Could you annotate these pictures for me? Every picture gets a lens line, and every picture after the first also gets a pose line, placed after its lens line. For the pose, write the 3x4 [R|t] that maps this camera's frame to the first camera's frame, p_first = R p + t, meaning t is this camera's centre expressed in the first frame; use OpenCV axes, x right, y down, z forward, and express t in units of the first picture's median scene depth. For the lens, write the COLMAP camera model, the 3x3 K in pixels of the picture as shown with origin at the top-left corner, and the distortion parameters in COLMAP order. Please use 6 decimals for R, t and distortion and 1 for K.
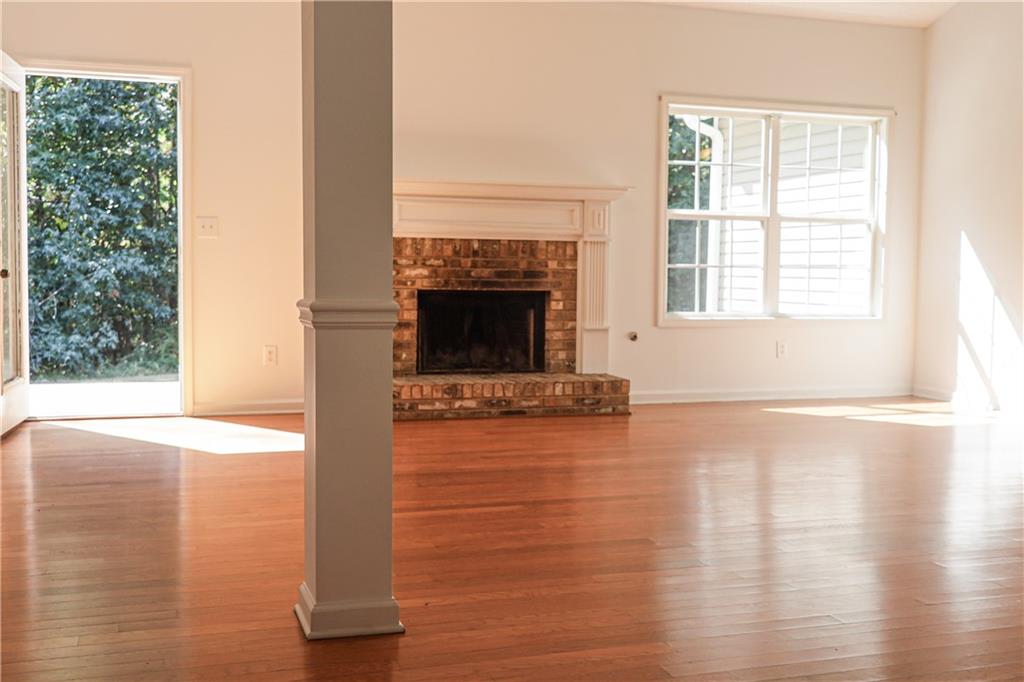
lens RADIAL K [[1129.3, 0, 512.0], [0, 1129.3, 341.0], [0, 0, 1]] dist [-0.003043, 0.006981]
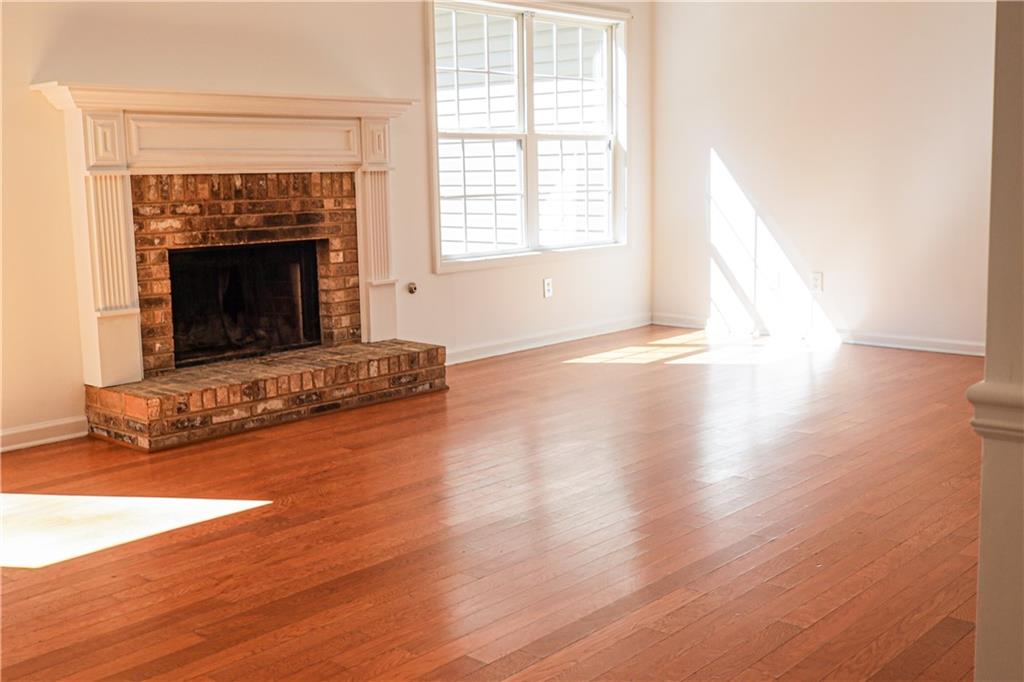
lens RADIAL K [[1129.3, 0, 512.0], [0, 1129.3, 341.0], [0, 0, 1]] dist [-0.003043, 0.006981]
pose [[0.868670, -0.101311, 0.484921, -0.238780], [0.060281, 0.993208, 0.099518, -0.045264], [-0.491710, -0.057217, 0.868877, 0.282834]]
